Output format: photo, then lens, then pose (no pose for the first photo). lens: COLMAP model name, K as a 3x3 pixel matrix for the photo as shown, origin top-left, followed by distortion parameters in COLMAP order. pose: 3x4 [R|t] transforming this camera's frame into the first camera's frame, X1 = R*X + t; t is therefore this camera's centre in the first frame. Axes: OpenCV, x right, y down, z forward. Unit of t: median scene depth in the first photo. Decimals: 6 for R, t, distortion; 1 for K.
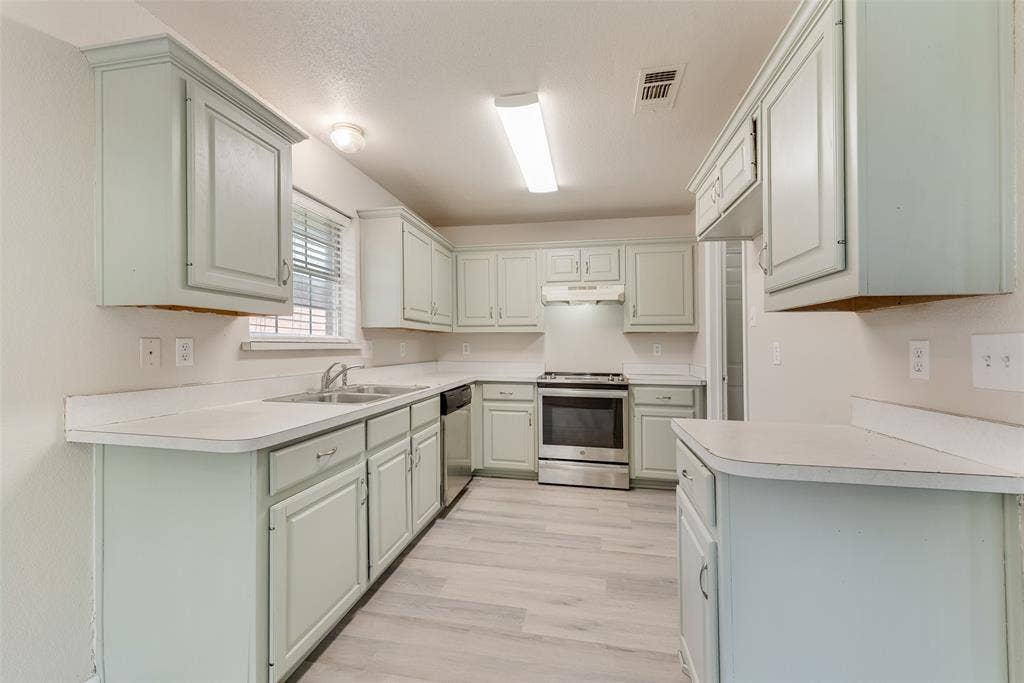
lens RADIAL K [[402.7, 0, 513.0], [0, 402.7, 344.3], [0, 0, 1]] dist [-0.001164, -0.000762]
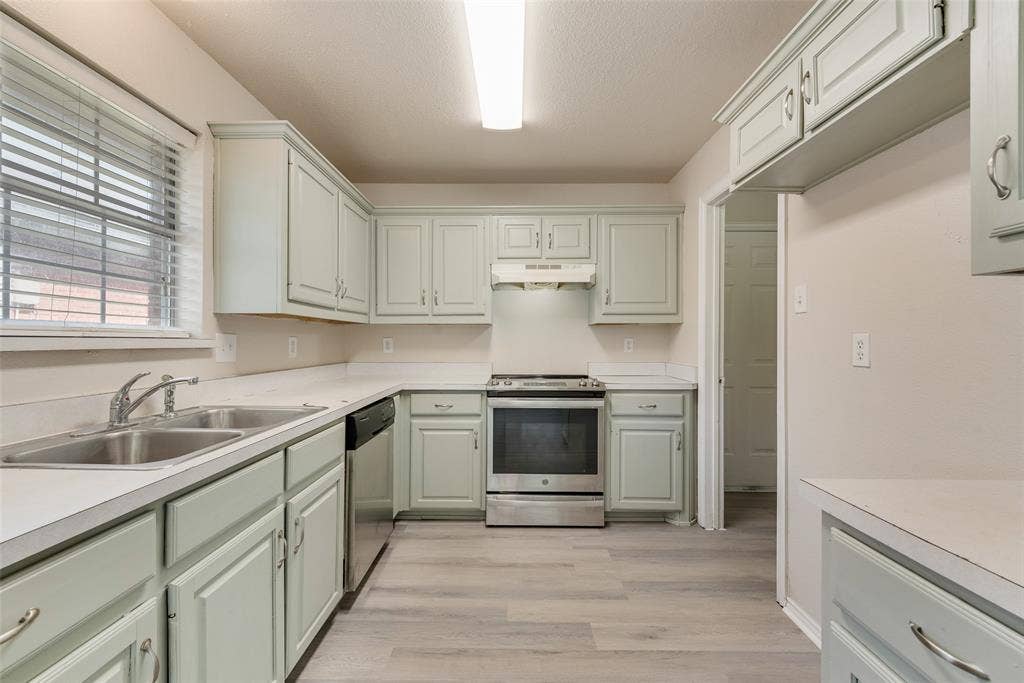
lens RADIAL K [[402.7, 0, 511.0], [0, 402.7, 314.4], [0, 0, 1]] dist [-0.001164, -0.000762]
pose [[0.983209, 0.007528, 0.182327, -0.034725], [0.003823, 0.998080, -0.061822, 0.000705], [-0.182443, 0.061481, 0.981292, 0.273099]]
